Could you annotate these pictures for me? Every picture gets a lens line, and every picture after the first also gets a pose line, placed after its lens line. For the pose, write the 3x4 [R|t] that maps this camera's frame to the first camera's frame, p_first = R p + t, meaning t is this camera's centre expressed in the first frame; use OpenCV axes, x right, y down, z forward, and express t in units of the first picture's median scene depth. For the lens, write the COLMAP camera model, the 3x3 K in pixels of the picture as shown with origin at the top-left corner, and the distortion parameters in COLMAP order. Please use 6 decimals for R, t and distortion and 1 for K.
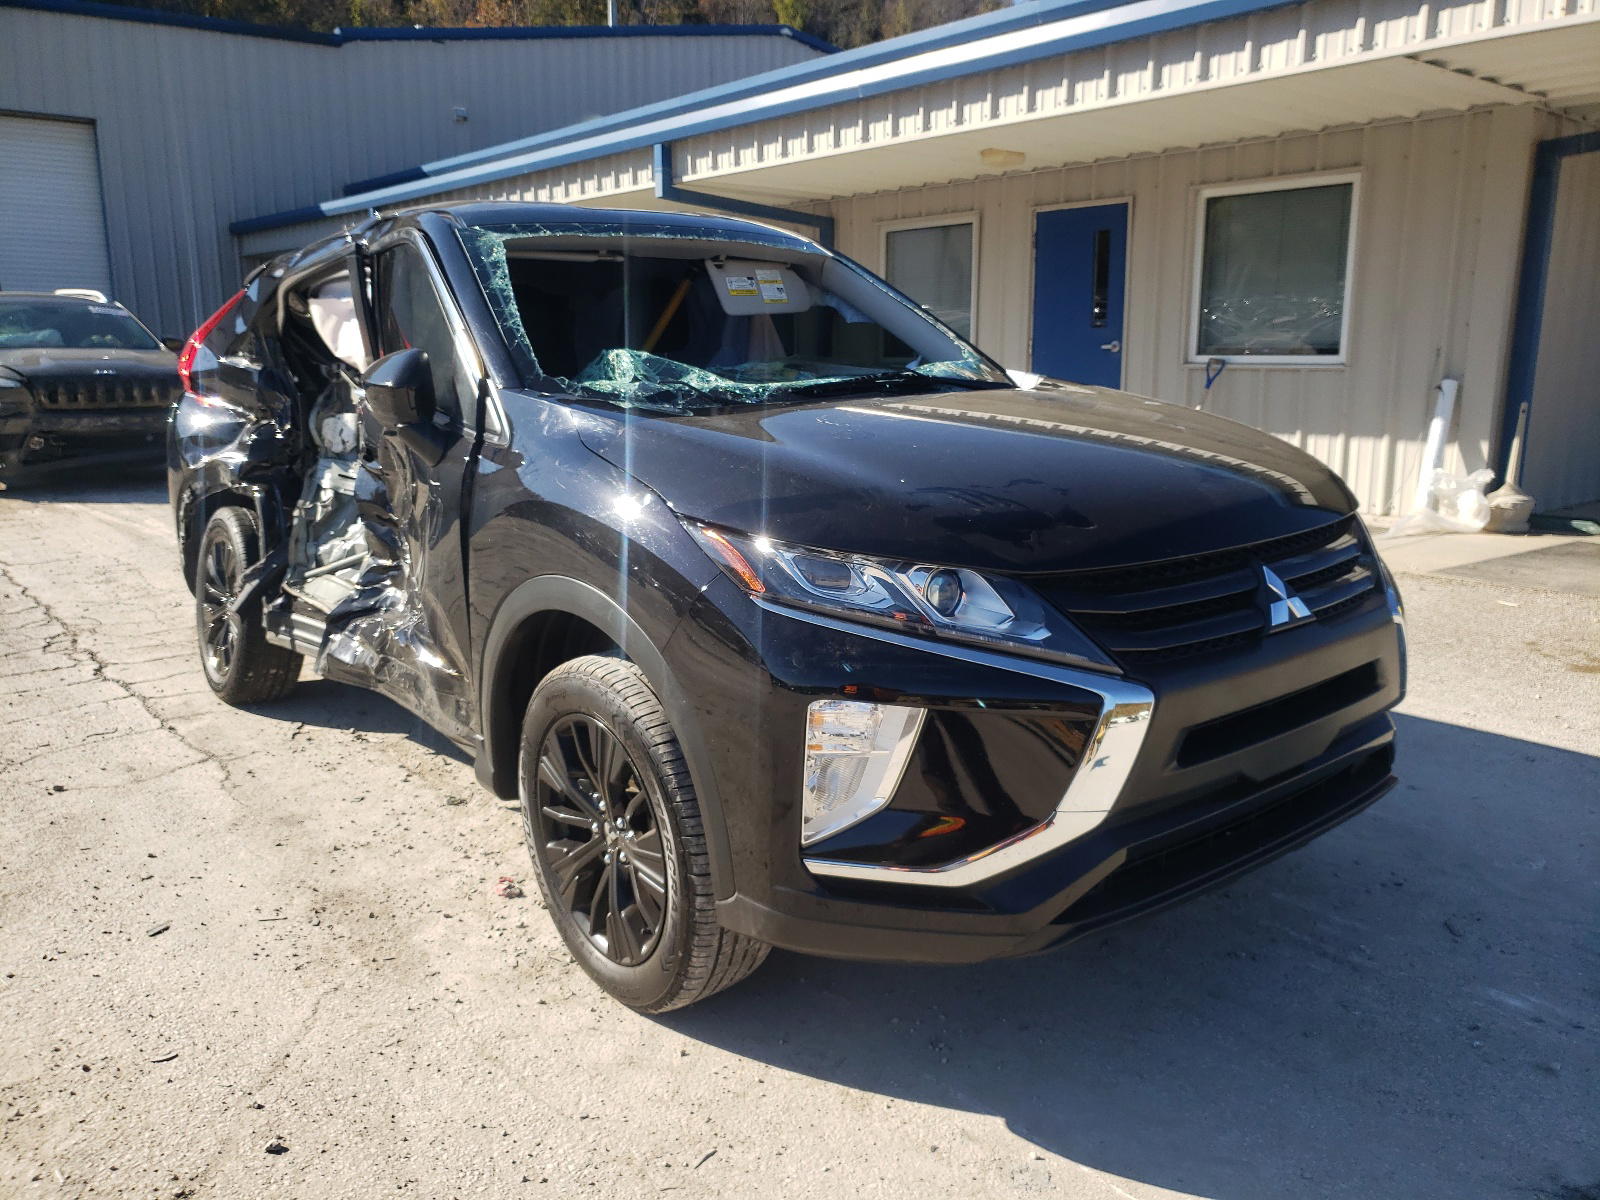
lens RADIAL K [[1247.9, 0, 810.9], [0, 1247.9, 599.9], [0, 0, 1]] dist [-0.002059, 0.048029]
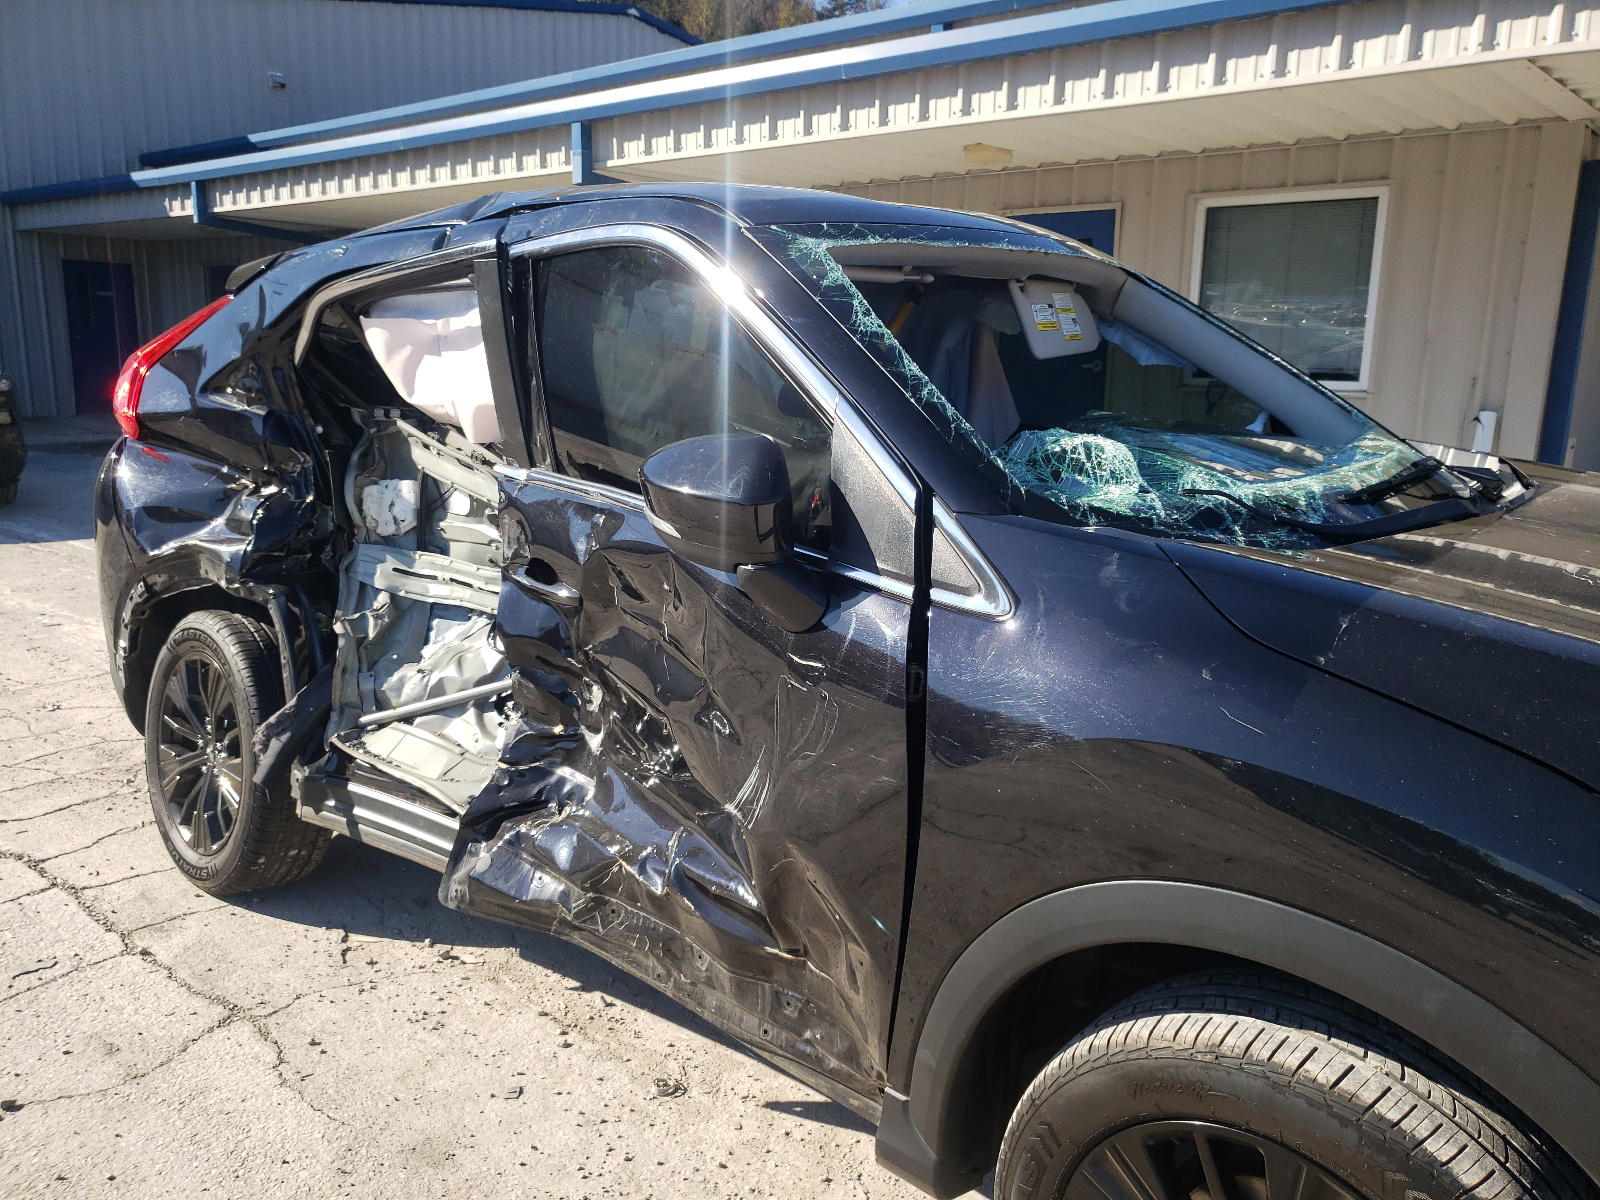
lens RADIAL K [[1247.9, 0, 810.9], [0, 1247.9, 599.9], [0, 0, 1]] dist [-0.002059, 0.048029]
pose [[0.987272, -0.014255, 0.158399, -0.255891], [0.013716, 0.999896, 0.004497, -0.081811], [-0.158447, -0.002267, 0.987365, 0.273975]]
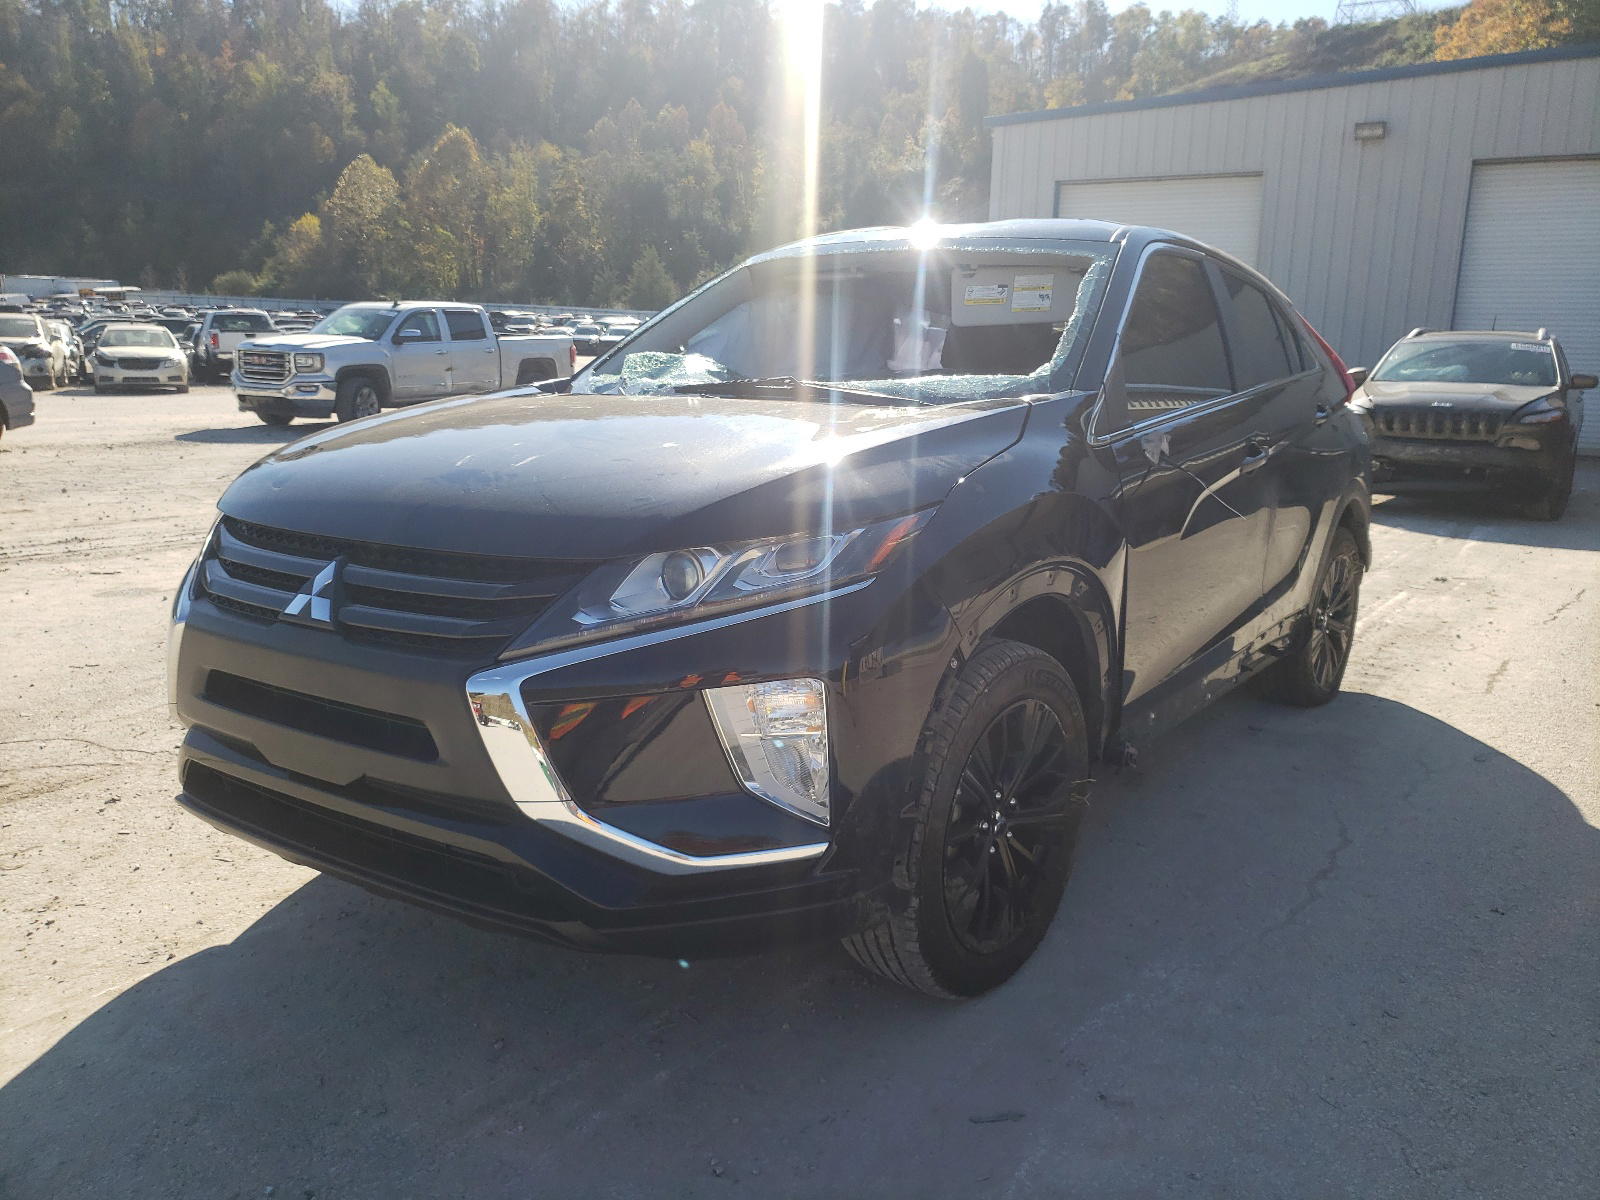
lens RADIAL K [[1247.9, 0, 810.9], [0, 1247.9, 599.9], [0, 0, 1]] dist [-0.002059, 0.048029]
pose [[0.276152, 0.185894, -0.942965, 0.706241], [-0.218196, 0.967625, 0.126856, -0.103099], [0.936019, 0.170719, 0.307773, 0.536855]]
